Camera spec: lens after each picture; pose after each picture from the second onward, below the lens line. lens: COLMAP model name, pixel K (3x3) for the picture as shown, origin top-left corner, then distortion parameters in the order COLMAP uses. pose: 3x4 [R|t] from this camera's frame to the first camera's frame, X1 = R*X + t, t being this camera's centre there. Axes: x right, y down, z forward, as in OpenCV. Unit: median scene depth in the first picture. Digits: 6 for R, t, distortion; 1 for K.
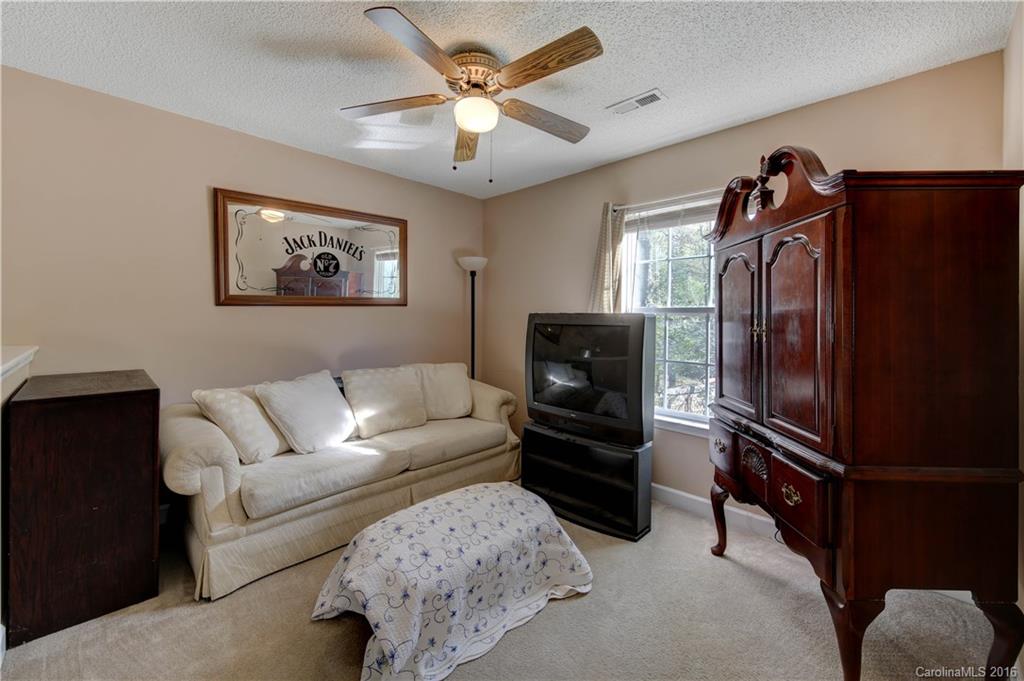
lens RADIAL K [[401.5, 0, 508.5], [0, 401.5, 316.2], [0, 0, 1]] dist [0.001124, 0.000019]
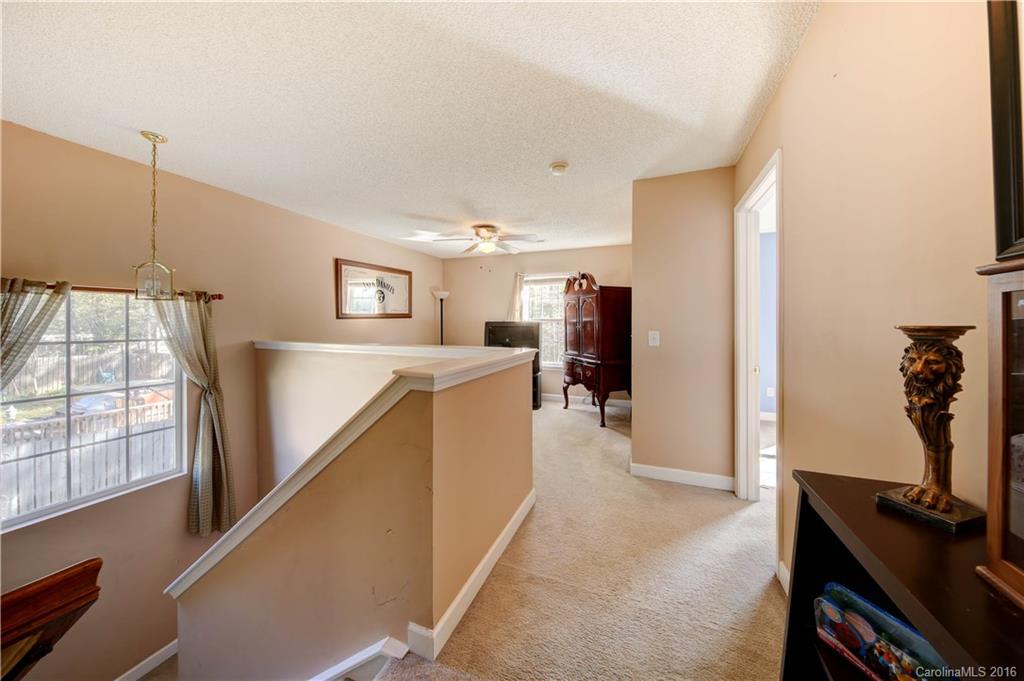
lens RADIAL K [[327.8, 0, 515.6], [0, 327.8, 321.7], [0, 0, 1]] dist [-0.000060, -0.000001]
pose [[0.912027, -0.006793, 0.410073, -0.704054], [0.007623, 0.999971, -0.000389, -0.007421], [-0.410059, 0.003481, 0.912052, -0.908508]]
